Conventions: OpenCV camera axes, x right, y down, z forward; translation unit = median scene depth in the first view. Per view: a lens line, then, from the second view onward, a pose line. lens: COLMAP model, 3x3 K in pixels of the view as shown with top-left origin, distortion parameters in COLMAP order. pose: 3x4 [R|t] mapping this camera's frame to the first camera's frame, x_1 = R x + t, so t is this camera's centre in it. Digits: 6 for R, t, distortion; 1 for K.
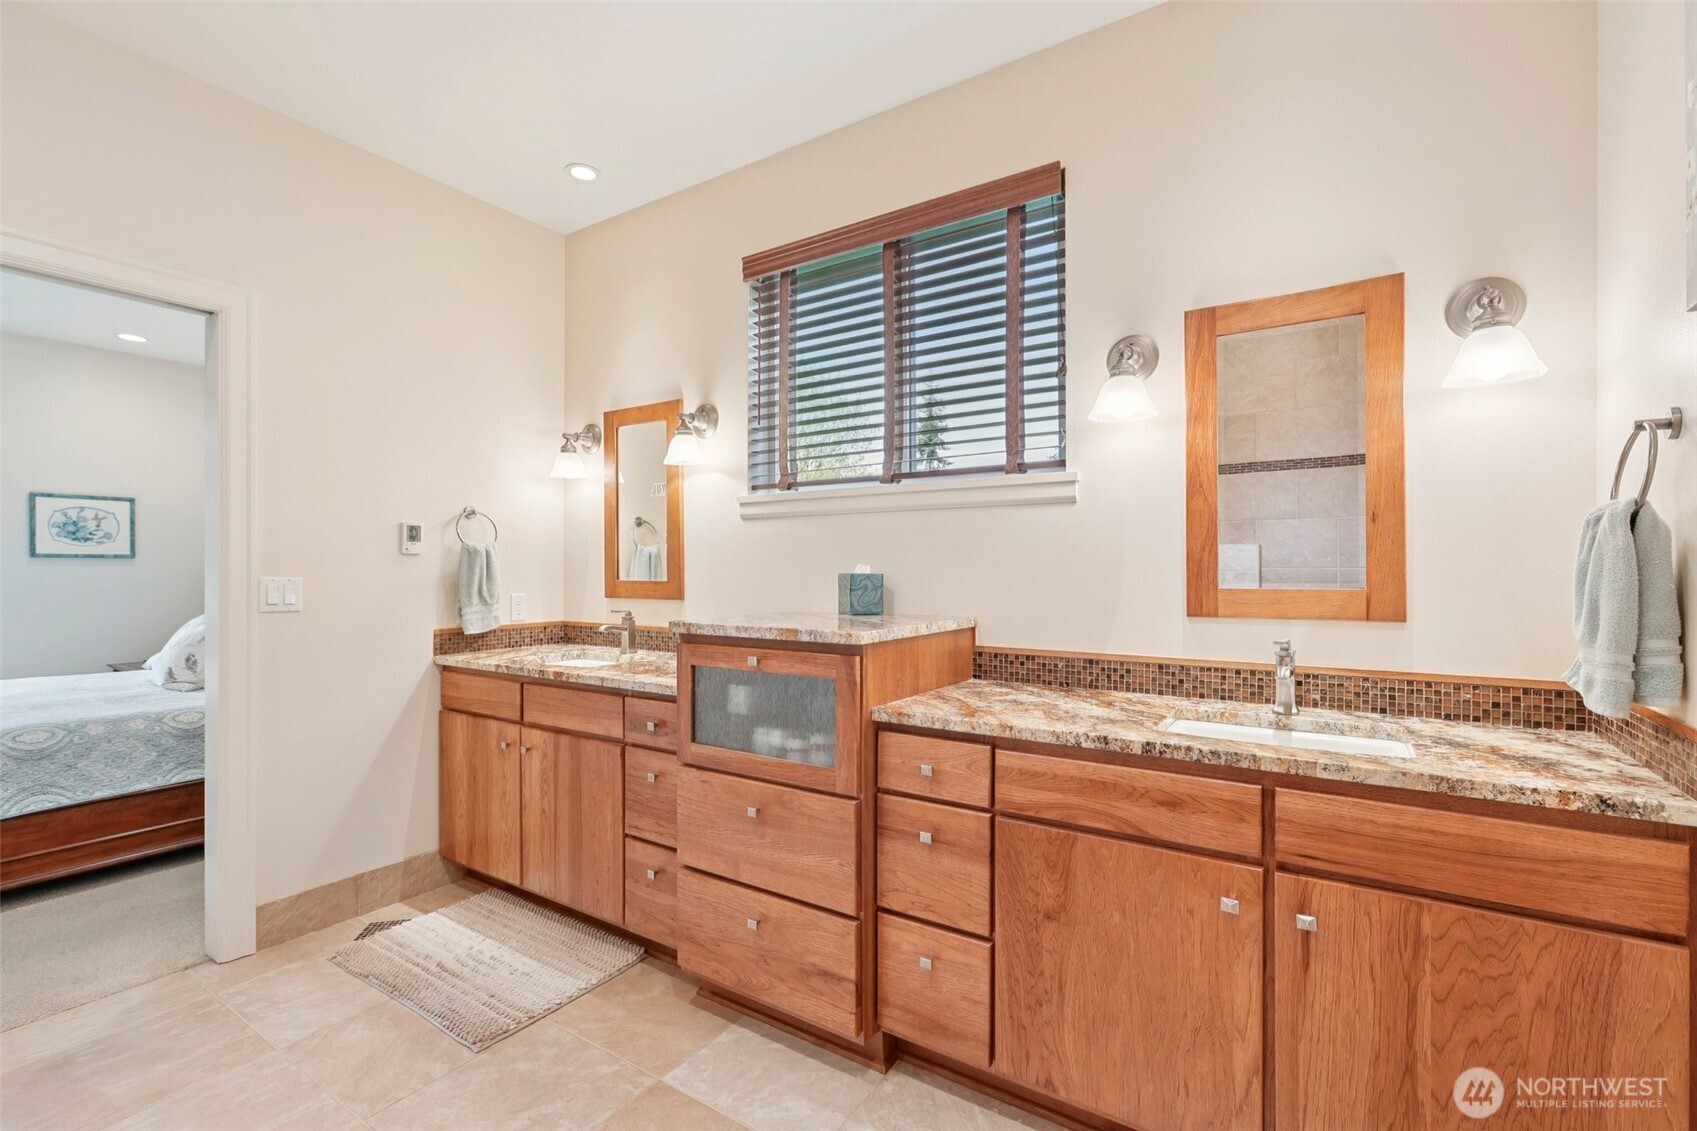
lens RADIAL K [[753.2, 0, 848.3], [0, 753.2, 572.9], [0, 0, 1]] dist [-0.005187, 0.003460]
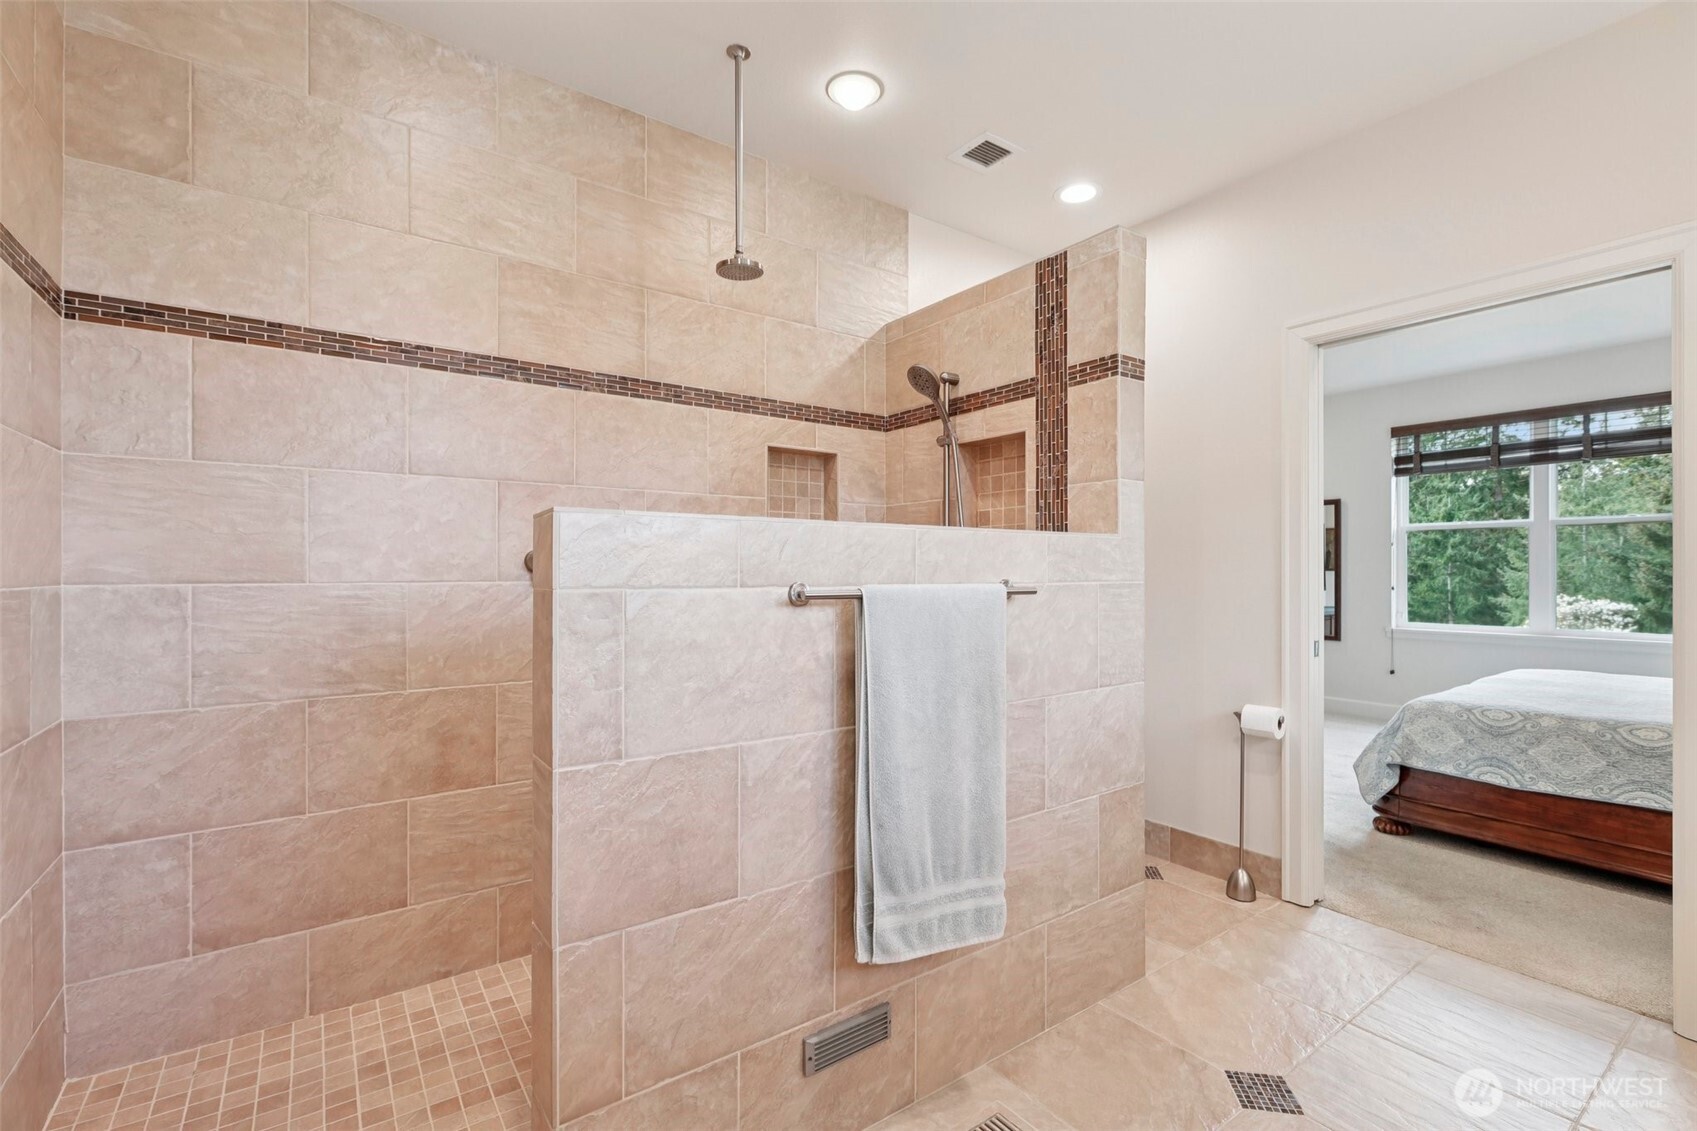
lens RADIAL K [[753.2, 0, 855.5], [0, 753.2, 573.5], [0, 0, 1]] dist [-0.005187, 0.003460]
pose [[-0.365048, -0.002244, -0.930986, 0.290003], [0.005746, 0.999973, -0.004663, 0.002142], [0.930971, -0.007051, -0.365025, 0.450319]]
